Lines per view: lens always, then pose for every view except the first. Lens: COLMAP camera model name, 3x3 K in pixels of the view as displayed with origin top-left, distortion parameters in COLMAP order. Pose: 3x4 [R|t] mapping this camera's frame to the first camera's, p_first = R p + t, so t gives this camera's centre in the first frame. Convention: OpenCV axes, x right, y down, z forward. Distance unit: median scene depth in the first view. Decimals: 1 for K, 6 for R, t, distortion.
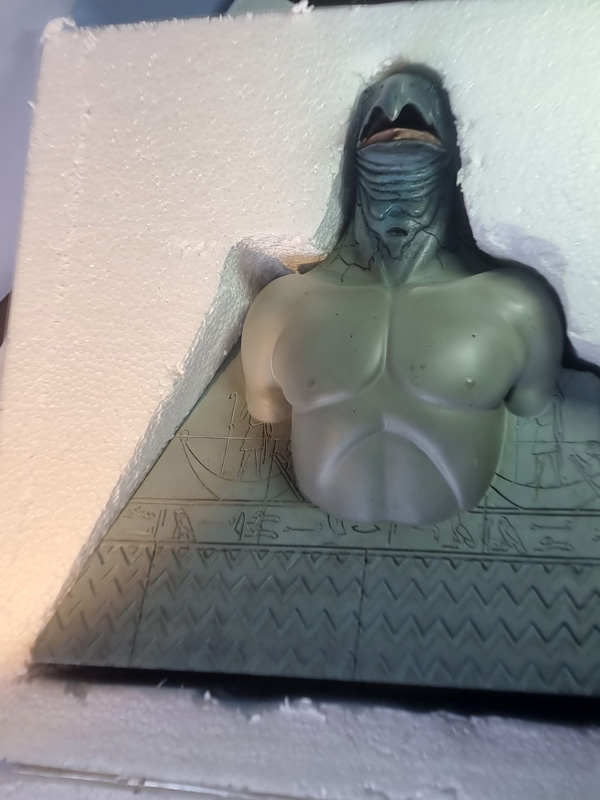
lens RADIAL K [[1124.6, 0, 271.4], [0, 1124.6, 338.8], [0, 0, 1]] dist [0.053481, 0.000000]
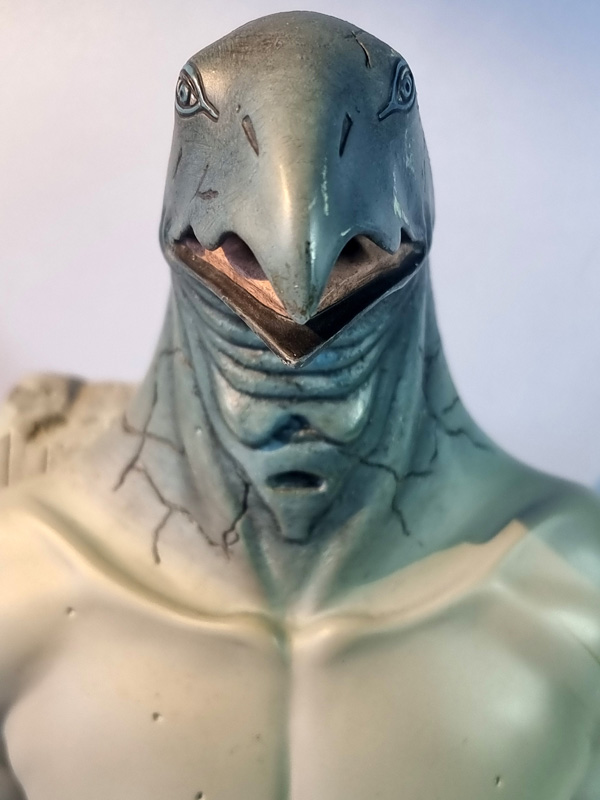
lens RADIAL K [[1124.6, 0, 292.2], [0, 1124.6, 371.4], [0, 0, 1]] dist [0.053481, 0.000000]
pose [[0.976326, -0.116966, 0.181951, 0.047468], [0.003309, 0.849162, 0.528123, -0.343471], [-0.216278, -0.515018, 0.829446, 0.739029]]
